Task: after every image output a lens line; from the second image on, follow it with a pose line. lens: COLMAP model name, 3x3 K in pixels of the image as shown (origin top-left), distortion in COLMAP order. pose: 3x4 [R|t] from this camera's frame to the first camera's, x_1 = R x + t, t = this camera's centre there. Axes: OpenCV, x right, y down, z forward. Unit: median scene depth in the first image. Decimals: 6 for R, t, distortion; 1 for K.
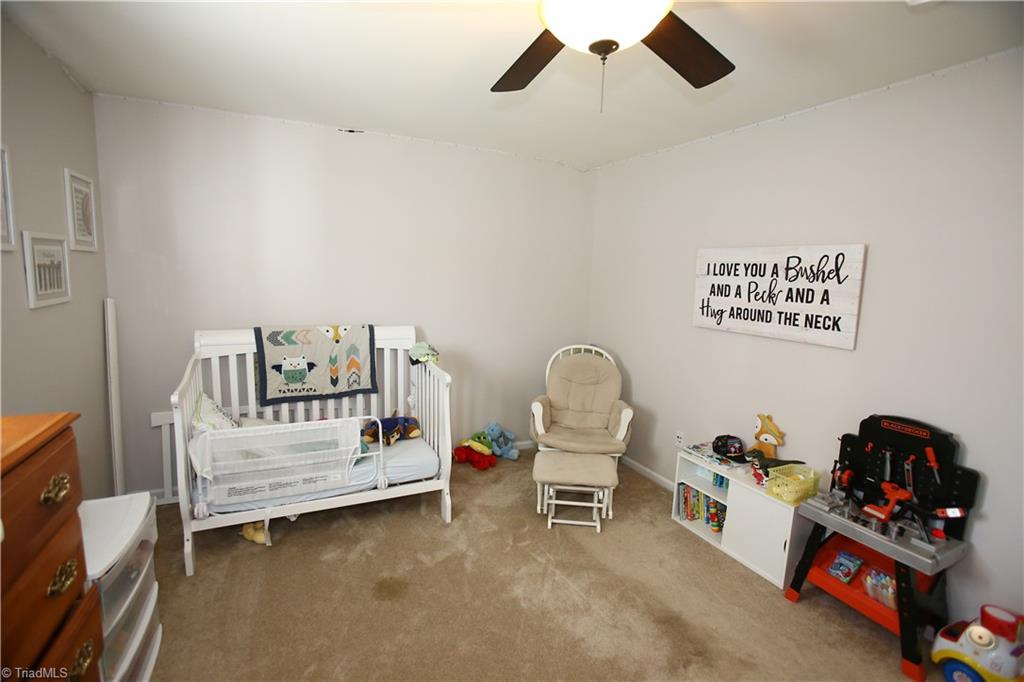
lens RADIAL K [[472.1, 0, 507.9], [0, 472.1, 337.6], [0, 0, 1]] dist [-0.081256, 0.033052]
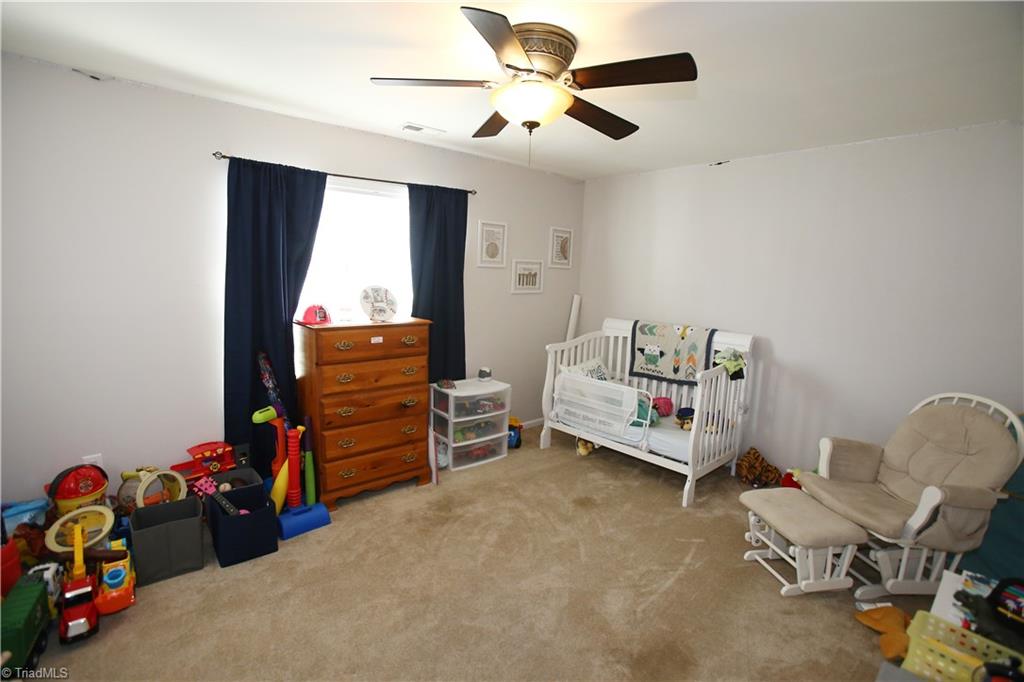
lens RADIAL K [[472.1, 0, 507.9], [0, 472.1, 337.6], [0, 0, 1]] dist [-0.081256, 0.033052]
pose [[0.257391, 0.107412, -0.960319, 0.736271], [-0.158947, 0.984972, 0.067568, -0.003426], [0.953145, 0.135248, 0.270595, 0.242483]]
